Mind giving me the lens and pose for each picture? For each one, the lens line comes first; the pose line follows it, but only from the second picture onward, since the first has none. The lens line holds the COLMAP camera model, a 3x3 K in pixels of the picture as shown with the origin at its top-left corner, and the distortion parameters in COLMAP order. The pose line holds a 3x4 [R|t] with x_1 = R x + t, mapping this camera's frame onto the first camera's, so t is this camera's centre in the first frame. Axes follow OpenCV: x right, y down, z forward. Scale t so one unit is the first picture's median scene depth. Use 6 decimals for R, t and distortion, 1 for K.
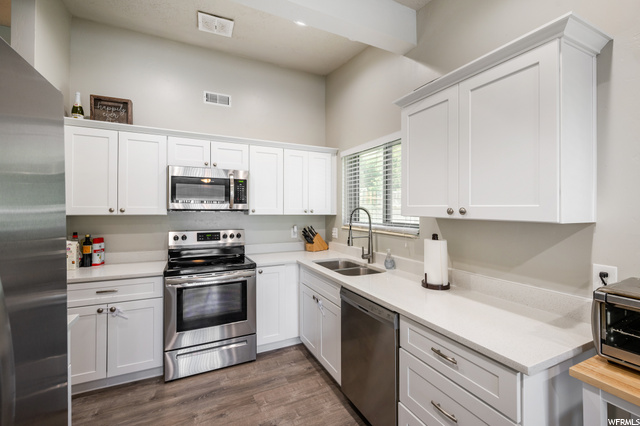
lens RADIAL K [[280.9, 0, 330.8], [0, 280.9, 207.1], [0, 0, 1]] dist [0.000852, -0.000020]
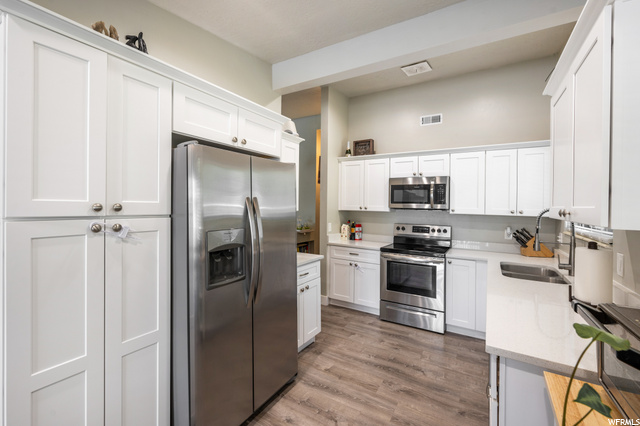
lens RADIAL K [[275.5, 0, 318.8], [0, 275.5, 210.5], [0, 0, 1]] dist [0.000728, 0.000145]
pose [[0.520477, 0.021244, -0.853611, 0.466505], [-0.010533, 0.999774, 0.018460, -0.001314], [0.853811, -0.000617, 0.520583, -0.070662]]
